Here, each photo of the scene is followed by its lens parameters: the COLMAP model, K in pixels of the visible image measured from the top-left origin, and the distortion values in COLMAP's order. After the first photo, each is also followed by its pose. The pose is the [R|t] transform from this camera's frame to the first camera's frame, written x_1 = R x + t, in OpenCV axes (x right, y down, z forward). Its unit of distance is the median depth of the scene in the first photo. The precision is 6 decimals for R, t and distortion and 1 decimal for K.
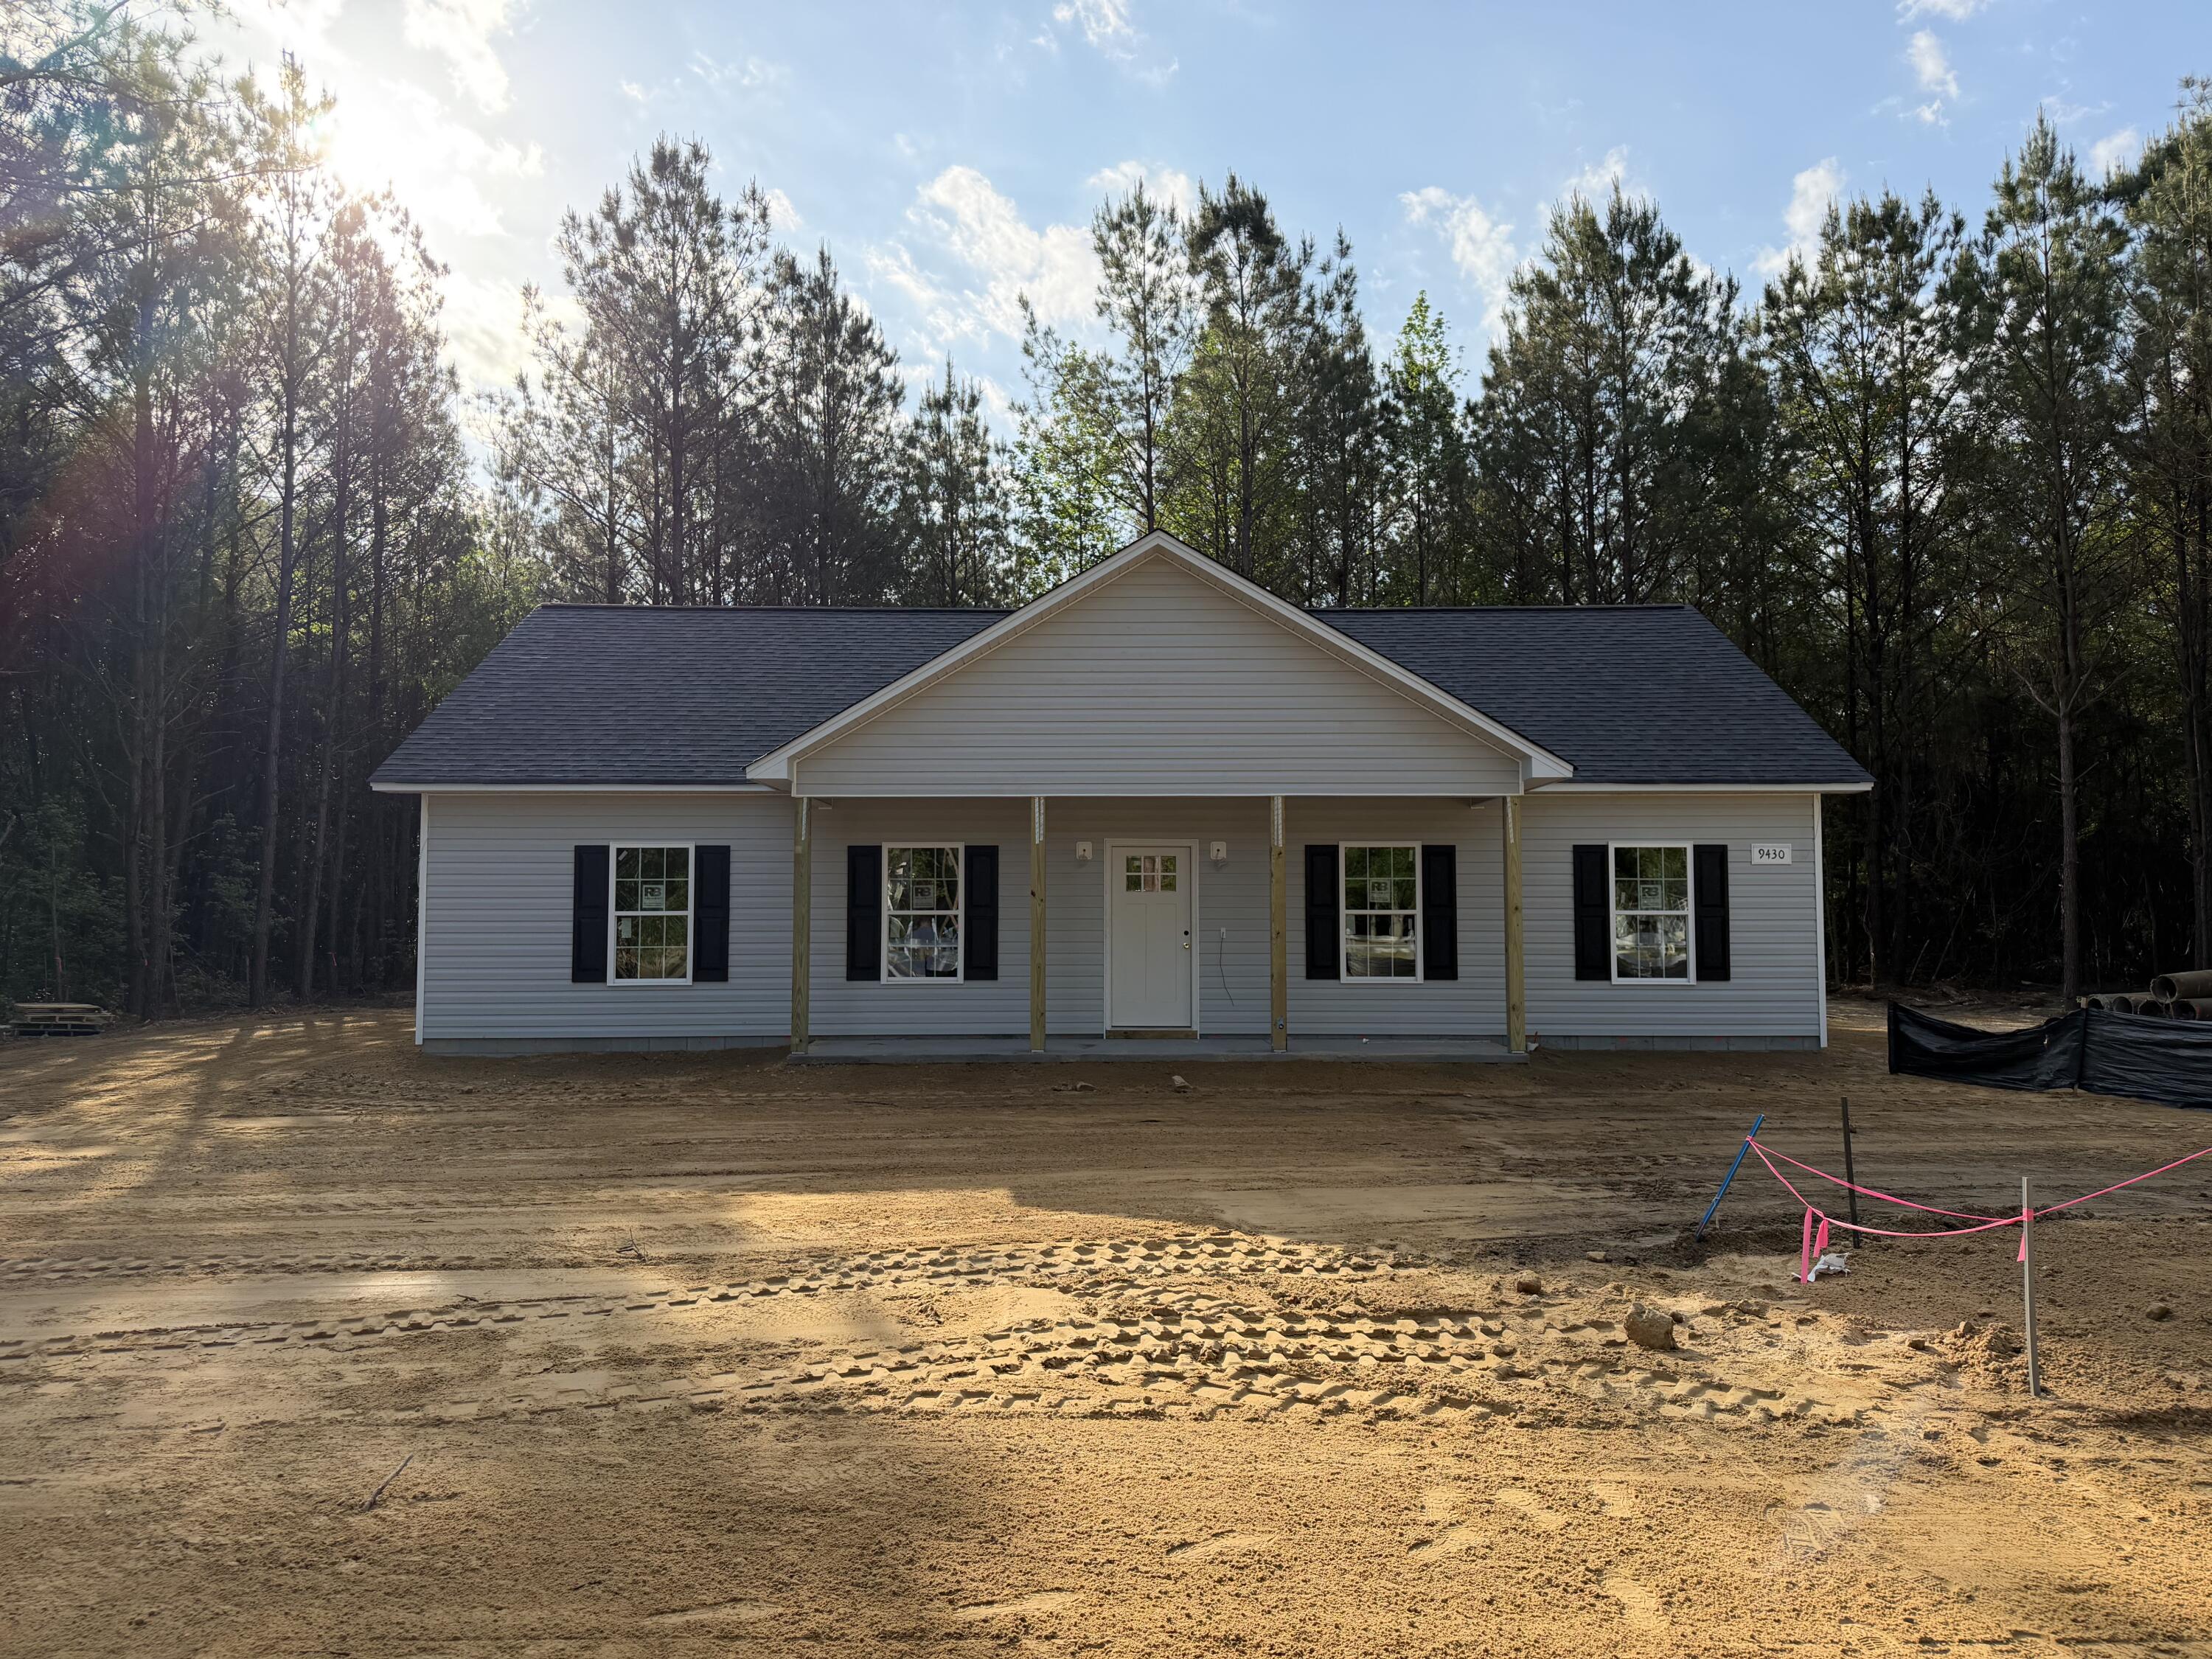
lens RADIAL K [[1589.8, 0, 1112.2], [0, 1589.8, 843.2], [0, 0, 1]] dist [0.089181, -0.124577]
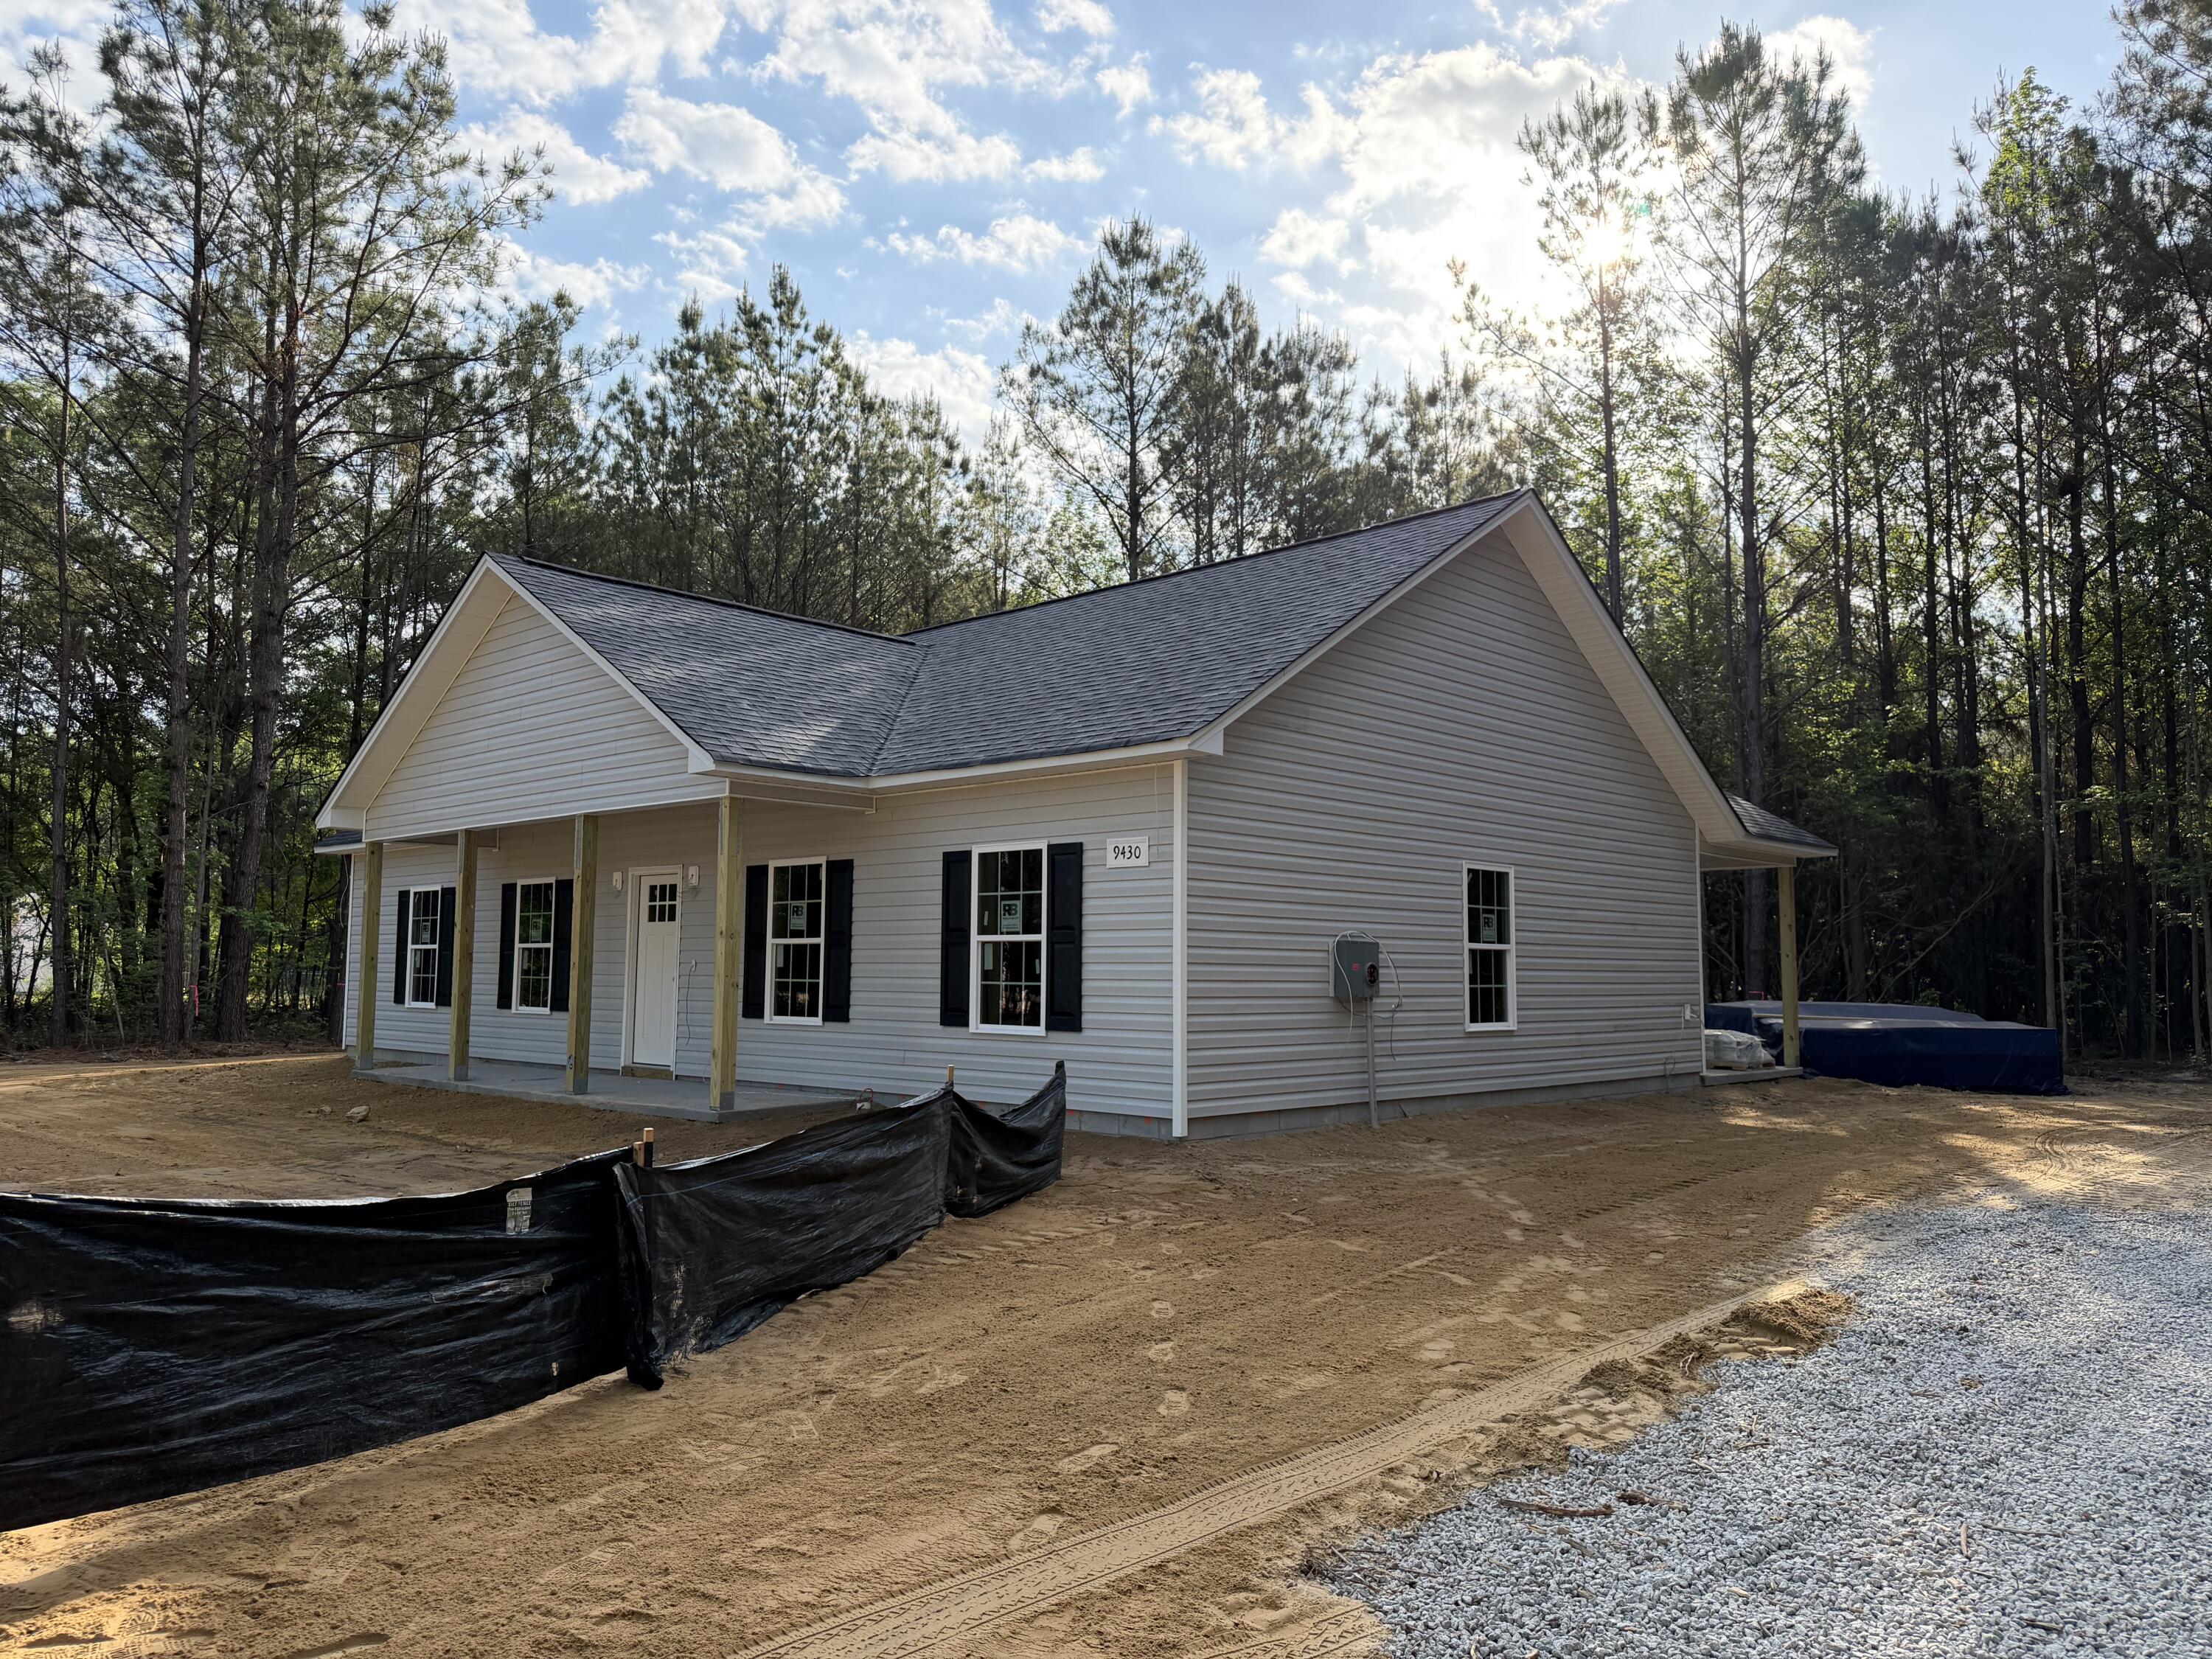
lens RADIAL K [[1585.9, 0, 1111.8], [0, 1585.9, 831.4], [0, 0, 1]] dist [0.039395, -0.027924]
pose [[0.711027, -0.055259, -0.700990, 0.887027], [0.028299, 0.998348, -0.049996, 0.031871], [0.702595, 0.015711, 0.711417, 0.515039]]
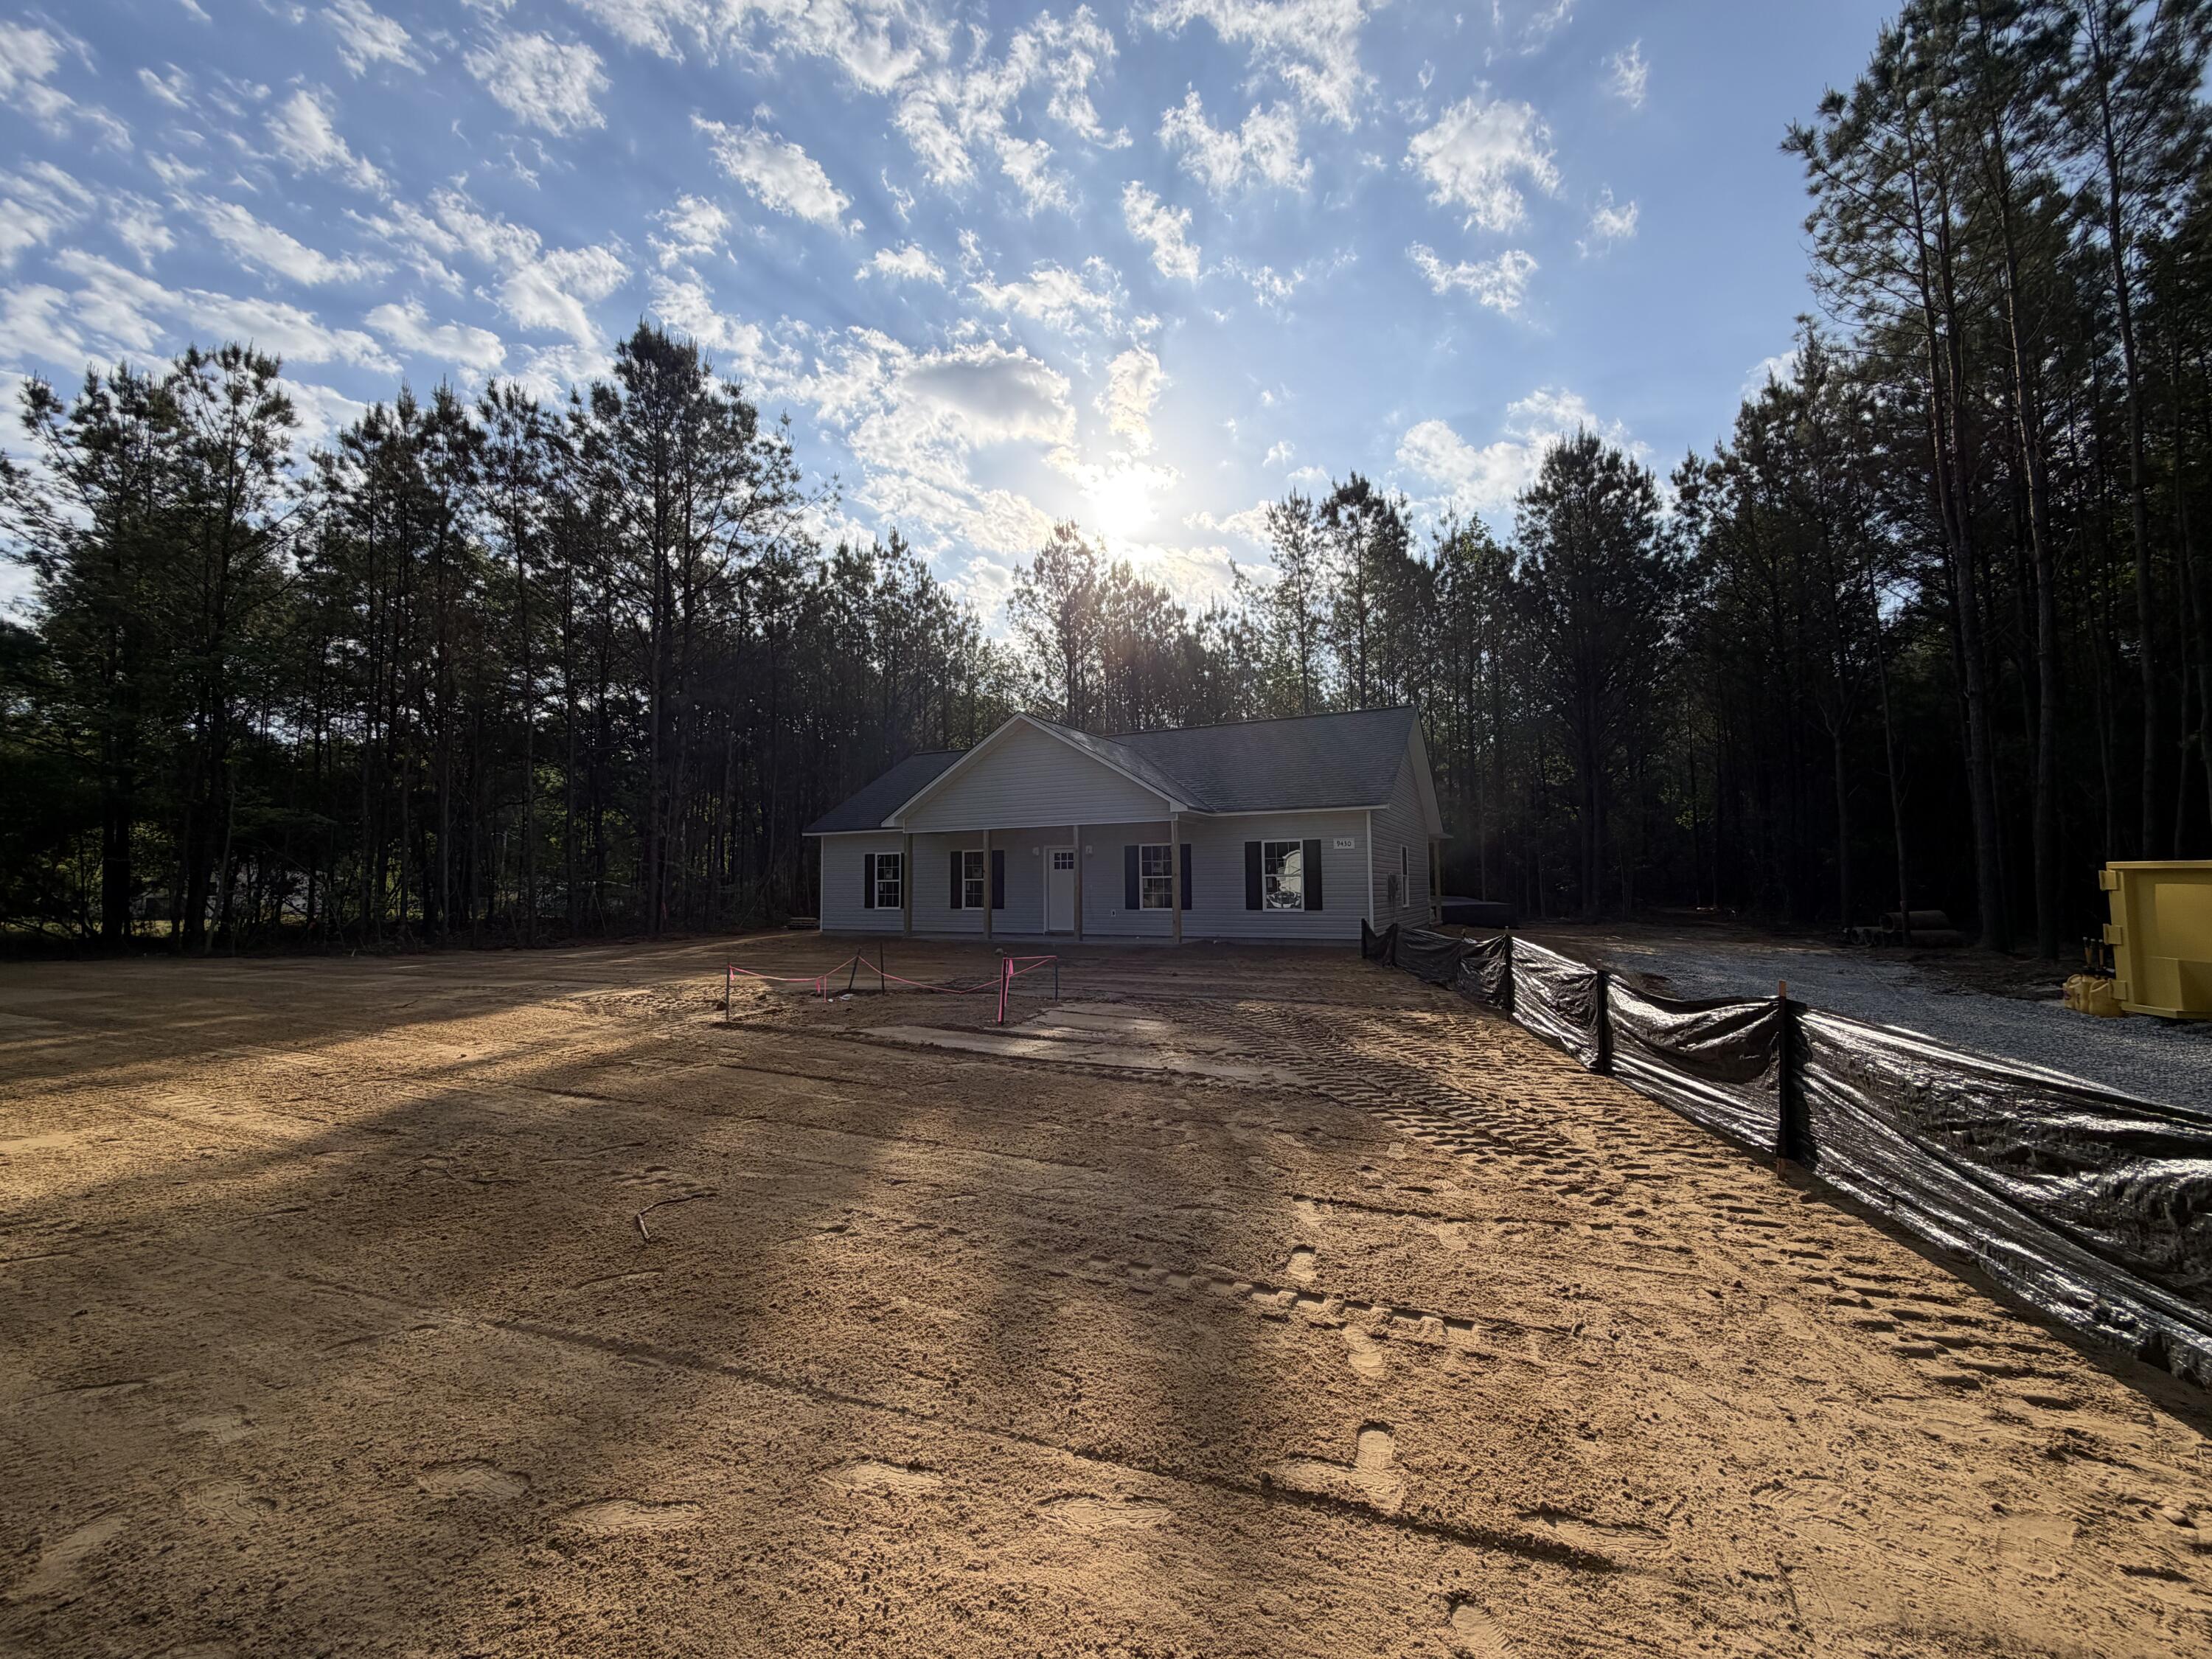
lens RADIAL K [[899.6, 0, 1106.0], [0, 899.6, 829.5], [0, 0, 1]] dist [0.001556, 0.000153]
pose [[0.881211, -0.037068, -0.471268, 0.668142], [0.032900, 0.999313, -0.017083, -0.001123], [0.471578, -0.000451, 0.881824, -0.072611]]
